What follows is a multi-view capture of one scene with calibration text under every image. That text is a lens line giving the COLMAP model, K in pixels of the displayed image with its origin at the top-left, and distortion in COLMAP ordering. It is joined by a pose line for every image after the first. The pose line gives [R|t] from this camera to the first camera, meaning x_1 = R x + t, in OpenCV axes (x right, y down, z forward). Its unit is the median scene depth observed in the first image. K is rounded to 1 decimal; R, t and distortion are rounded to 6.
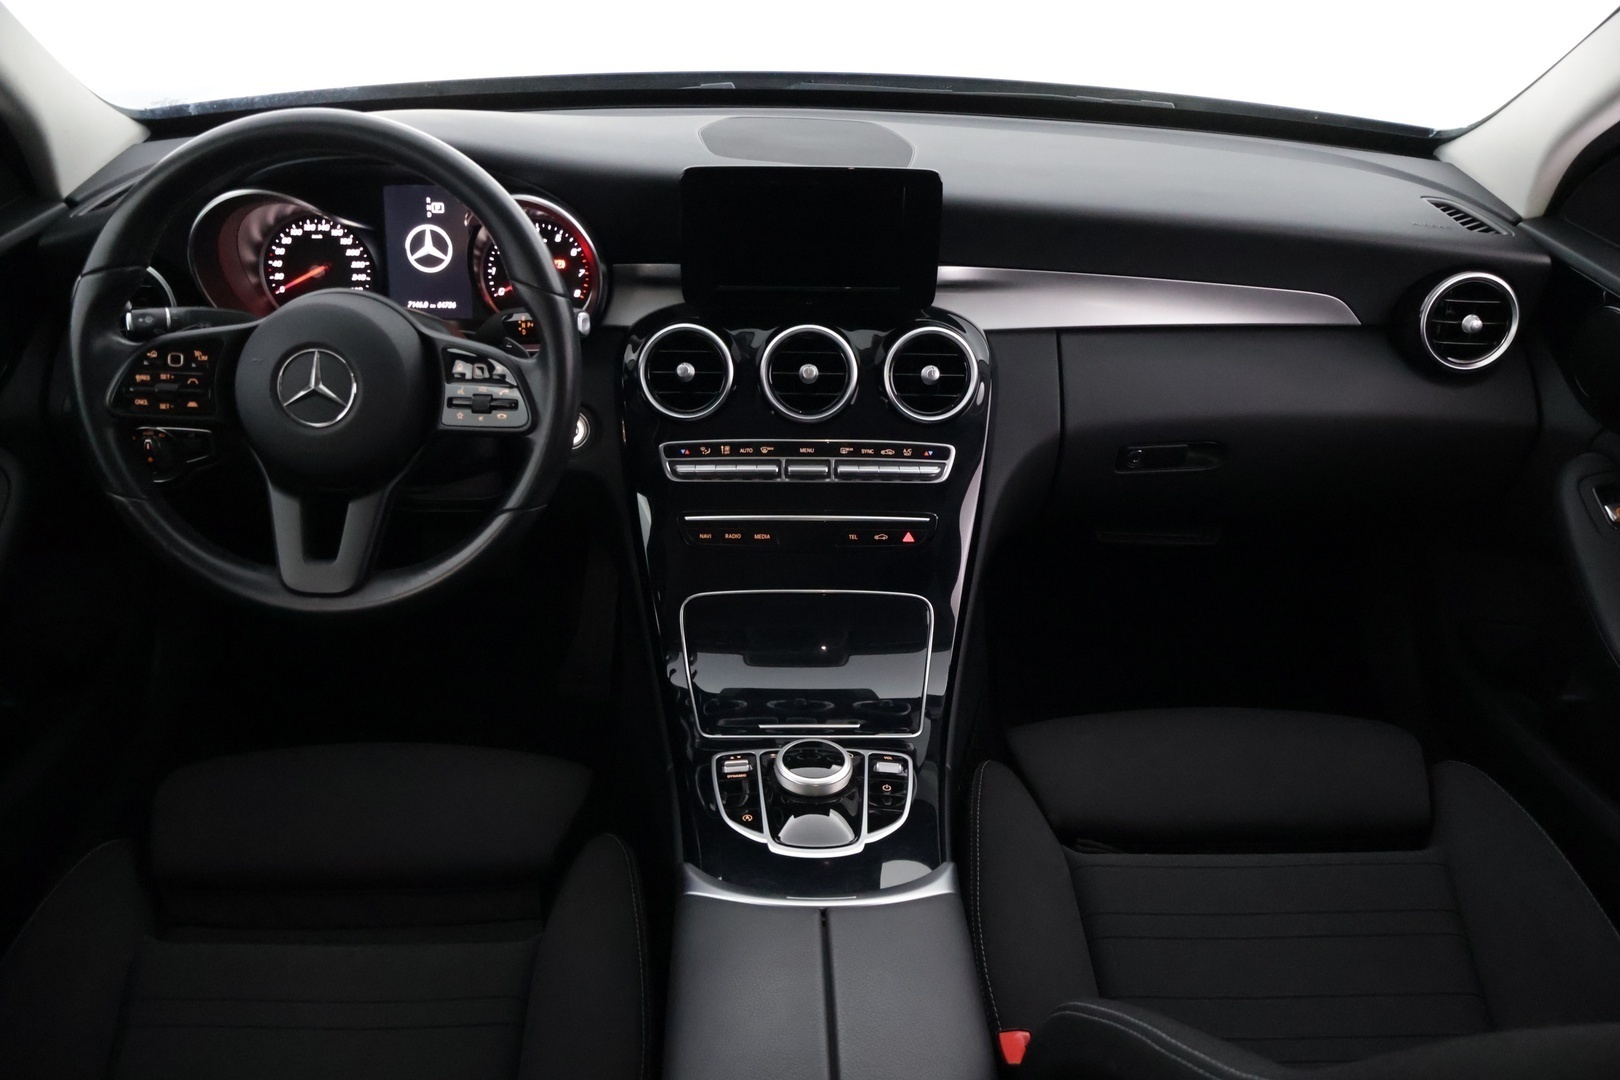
lens RADIAL K [[1374.5, 0, 810.0], [0, 1374.5, 540.0], [0, 0, 1]] dist [-0.005707, 0.004053]
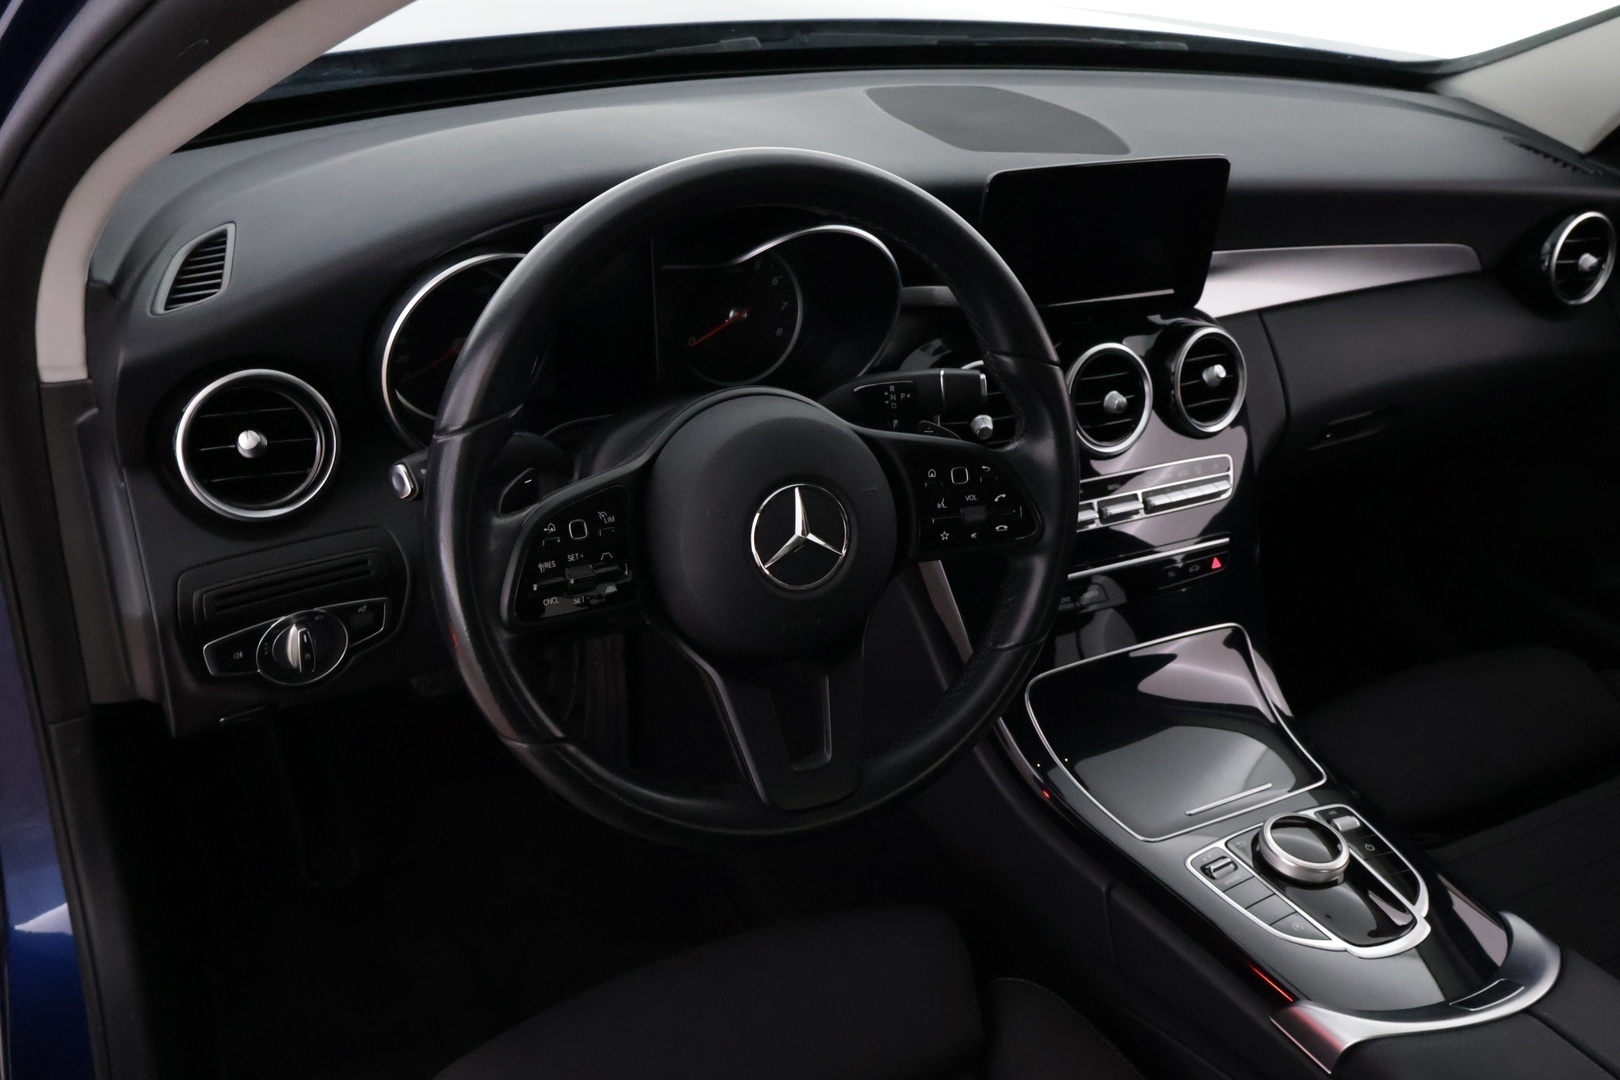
lens RADIAL K [[1441.2, 0, 810.0], [0, 1441.2, 540.0], [0, 0, 1]] dist [0.011415, 0.005588]
pose [[0.887587, -0.180606, 0.423758, -0.564986], [0.149406, 0.983073, 0.106046, -0.157401], [-0.435738, -0.030813, 0.899546, 0.261190]]
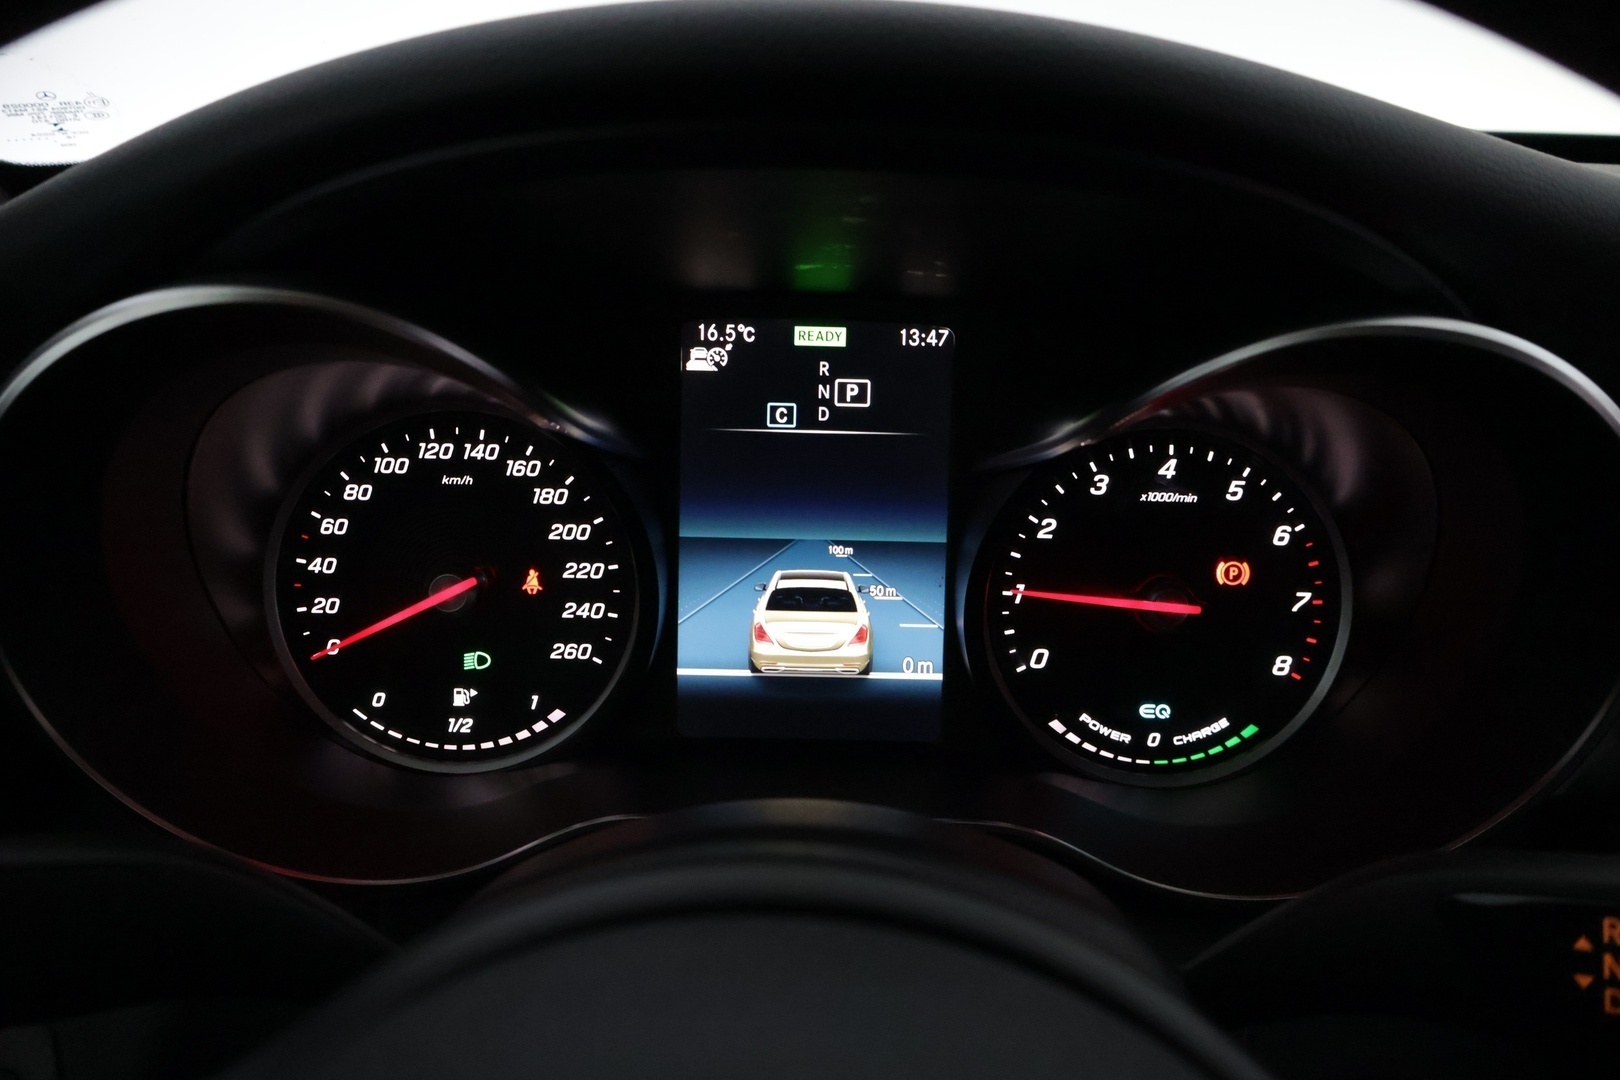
lens RADIAL K [[1374.5, 0, 810.0], [0, 1374.5, 540.0], [0, 0, 1]] dist [-0.005707, 0.004053]
pose [[0.999943, 0.007454, -0.007598, -0.293640], [-0.008600, 0.986397, -0.164156, -0.167110], [0.006271, 0.164212, 0.986405, 0.739678]]
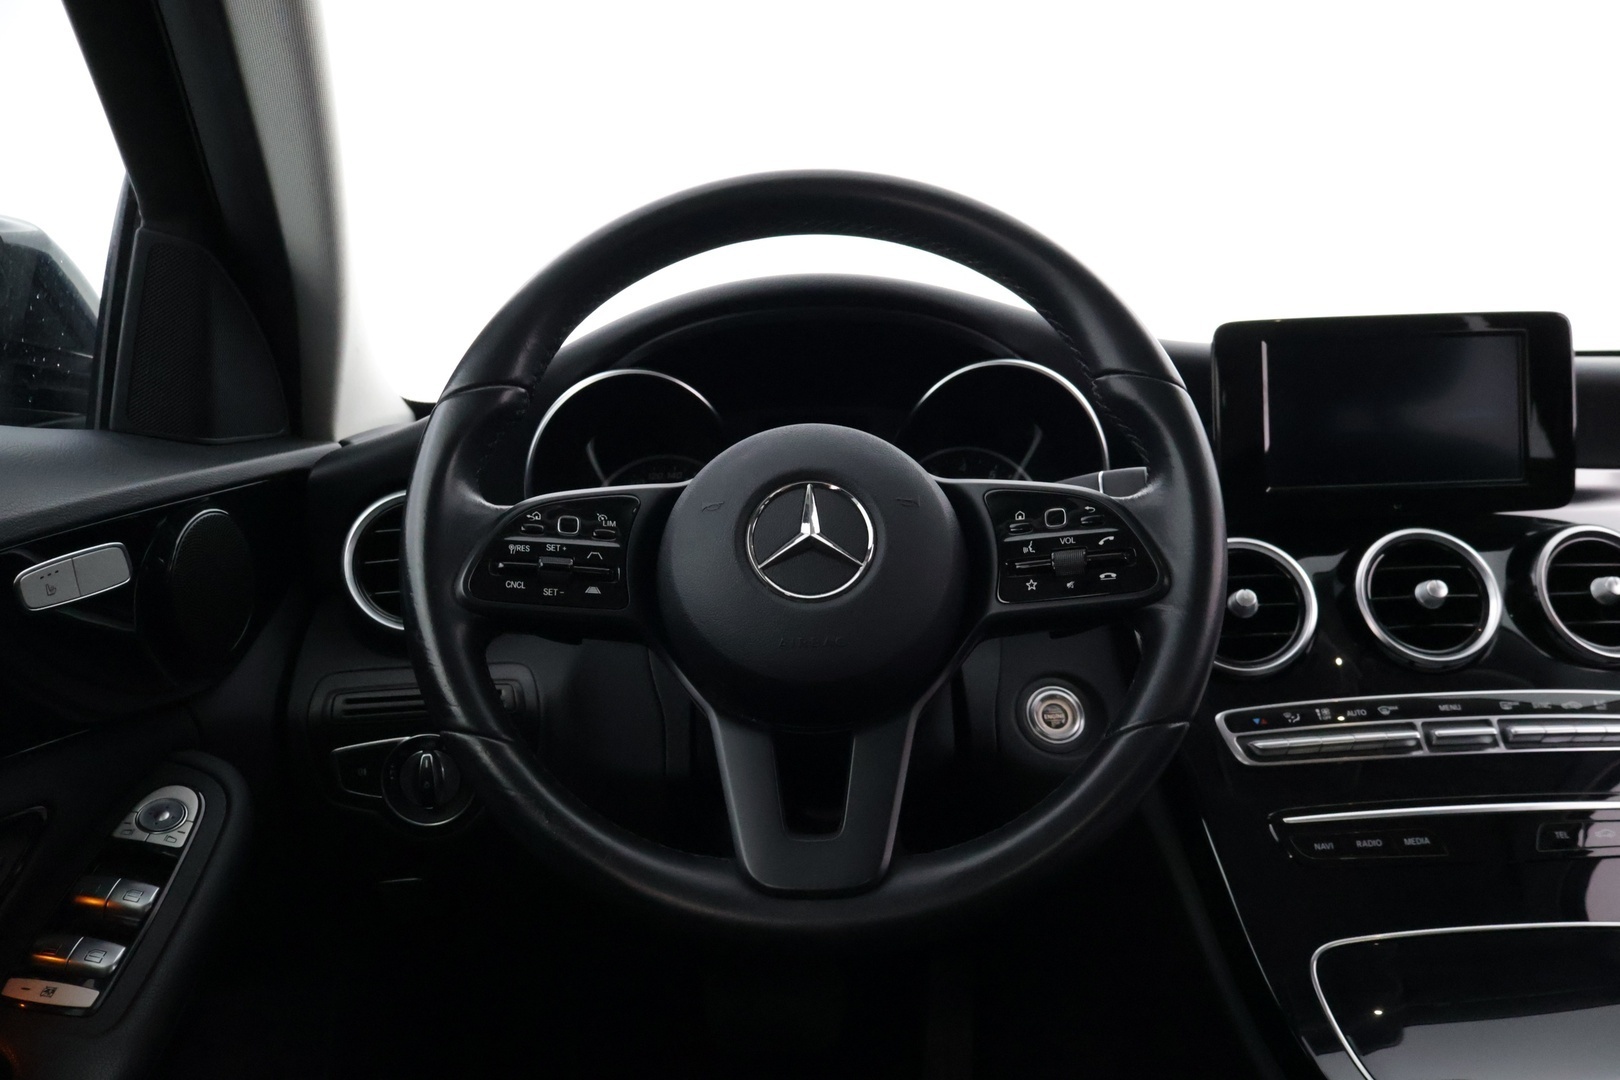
lens RADIAL K [[1374.5, 0, 810.0], [0, 1374.5, 540.0], [0, 0, 1]] dist [-0.005707, 0.004053]
pose [[0.998679, -0.051384, 0.000769, -0.300236], [0.046795, 0.903101, -0.426872, 0.125845], [0.021240, 0.426344, 0.904312, 0.372551]]
